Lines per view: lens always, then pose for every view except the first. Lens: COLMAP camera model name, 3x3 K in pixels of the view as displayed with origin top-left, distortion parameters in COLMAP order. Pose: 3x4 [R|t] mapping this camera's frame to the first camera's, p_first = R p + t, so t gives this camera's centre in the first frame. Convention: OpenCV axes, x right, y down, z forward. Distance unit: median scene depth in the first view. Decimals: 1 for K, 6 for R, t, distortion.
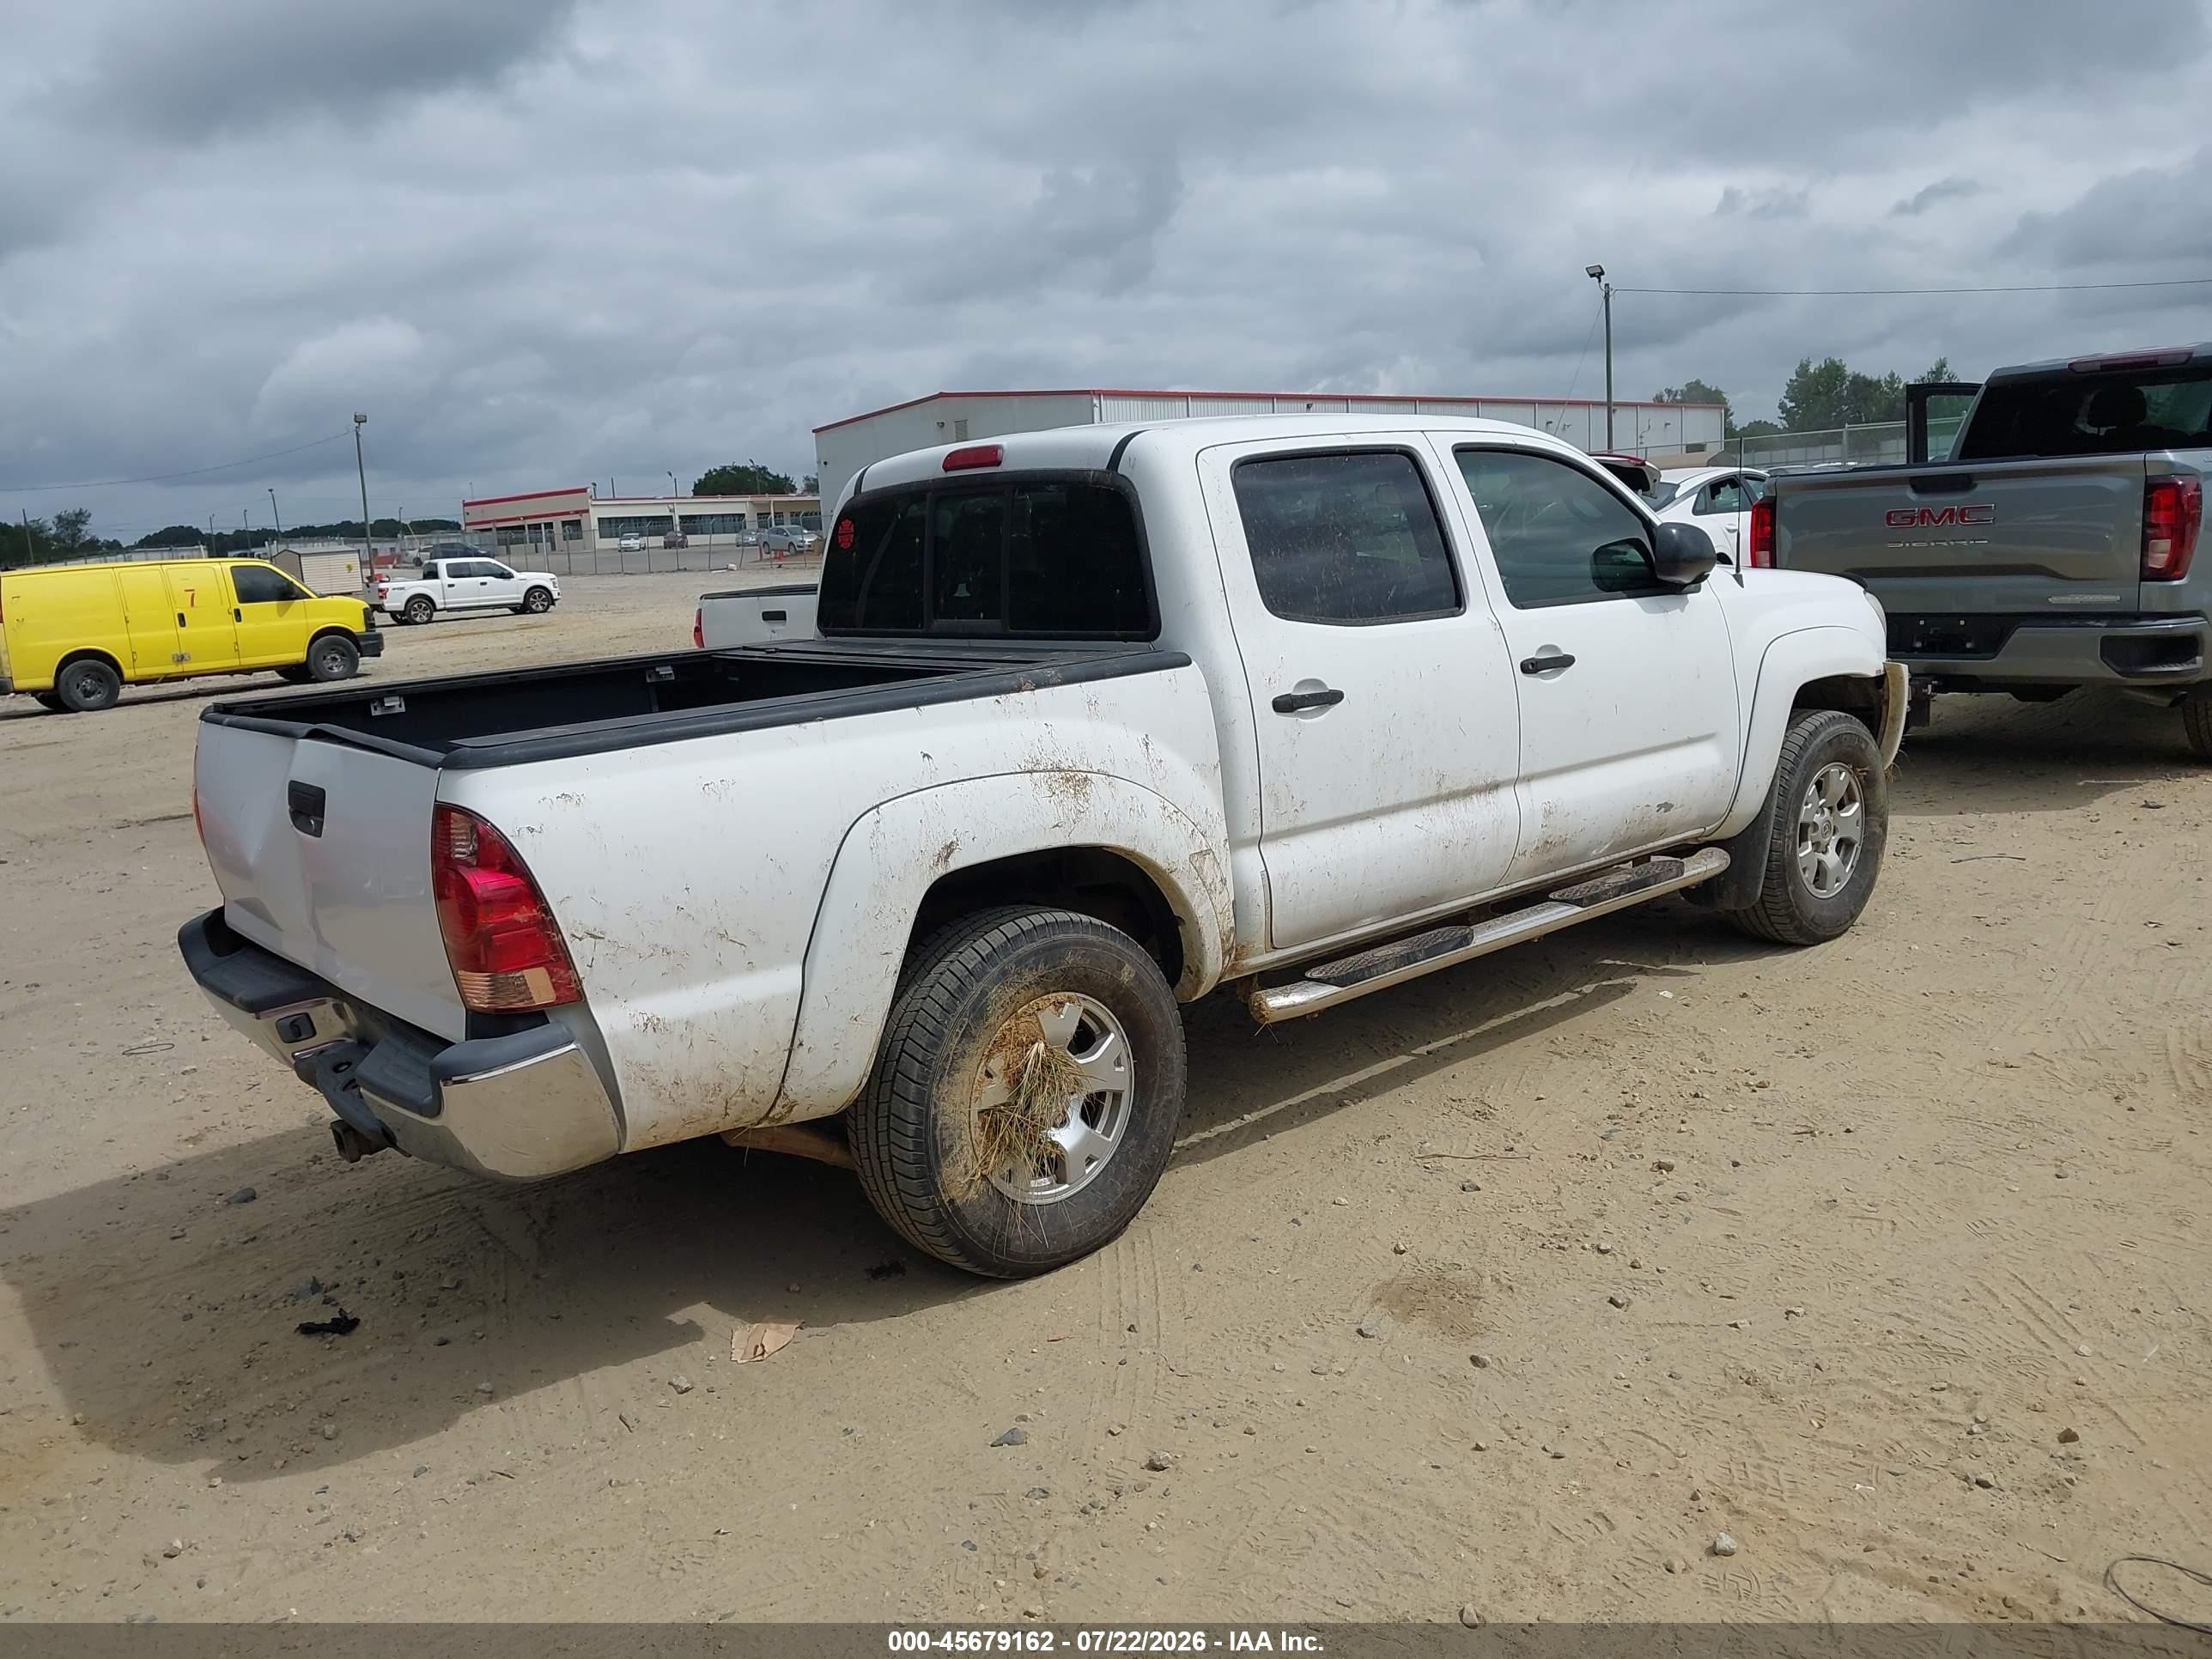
lens RADIAL K [[1777.1, 0, 1085.4], [0, 1777.1, 890.7], [0, 0, 1]] dist [0.000832, -0.010644]
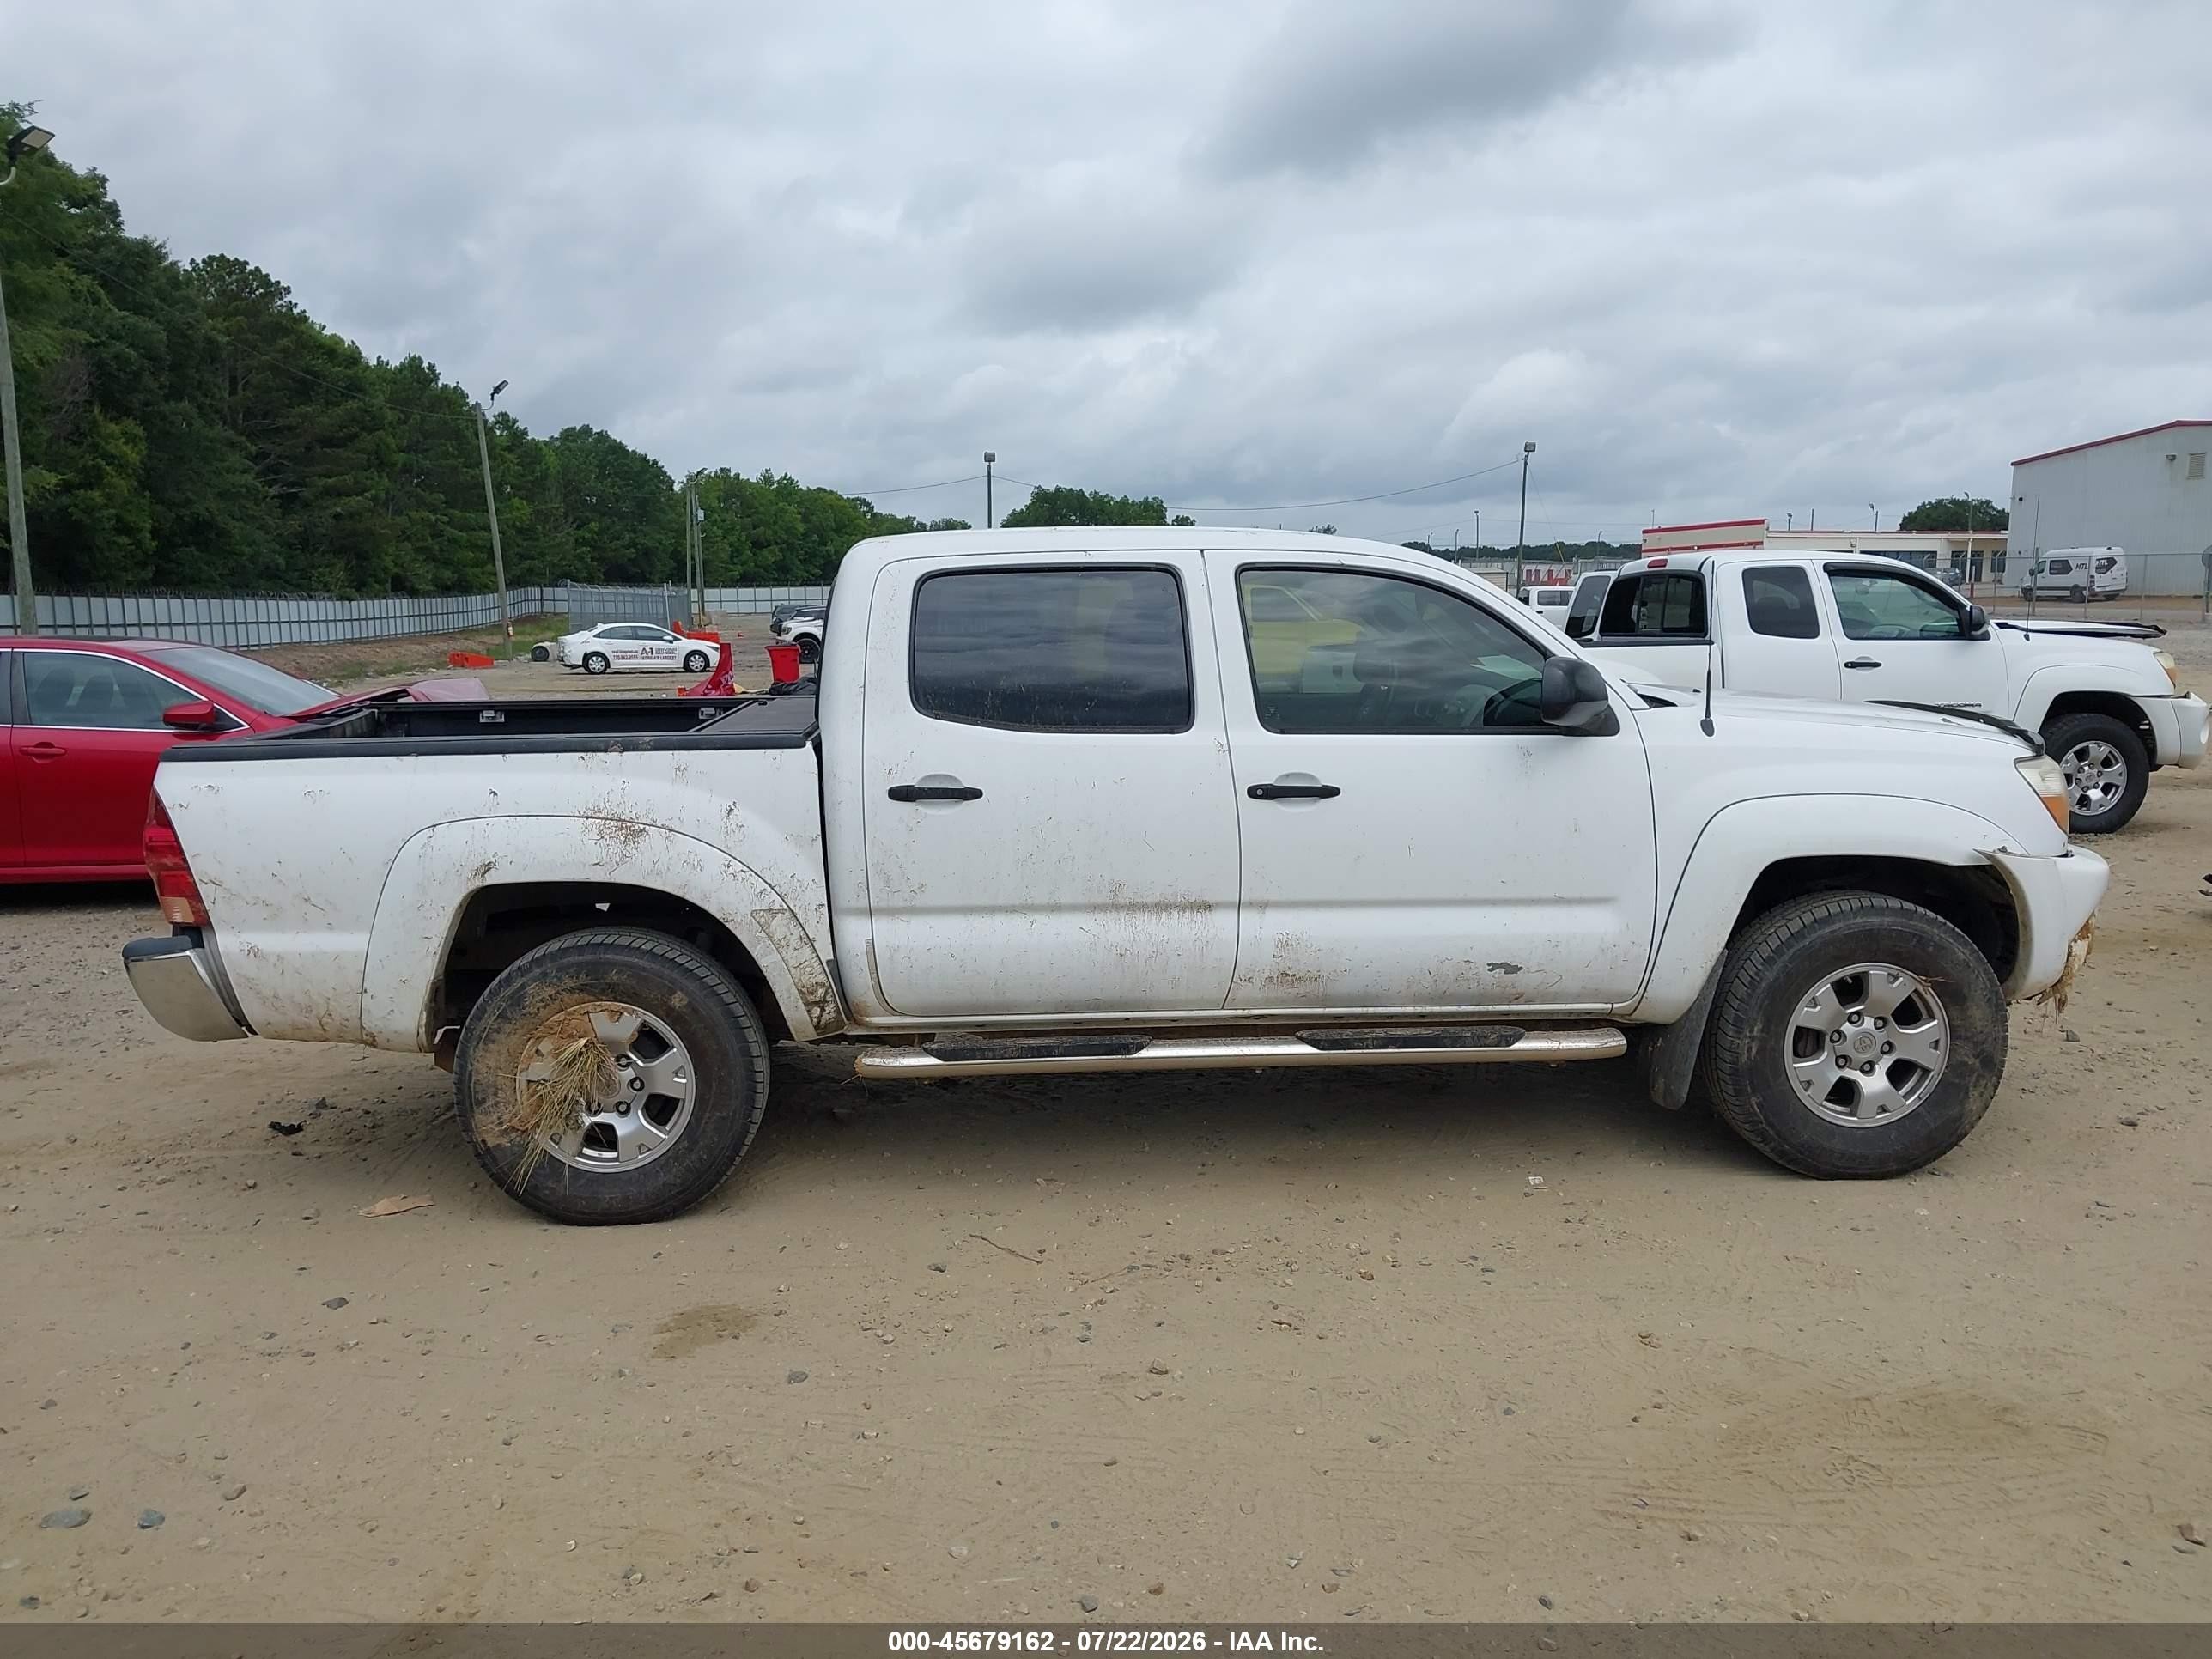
lens RADIAL K [[1855.7, 0, 1201.5], [0, 1855.7, 892.1], [0, 0, 1]] dist [0.074647, -0.133137]
pose [[0.789237, 0.154519, -0.594330, 0.899463], [-0.165633, 0.985520, 0.036273, -0.110823], [0.591329, 0.069813, 0.803403, 0.178725]]
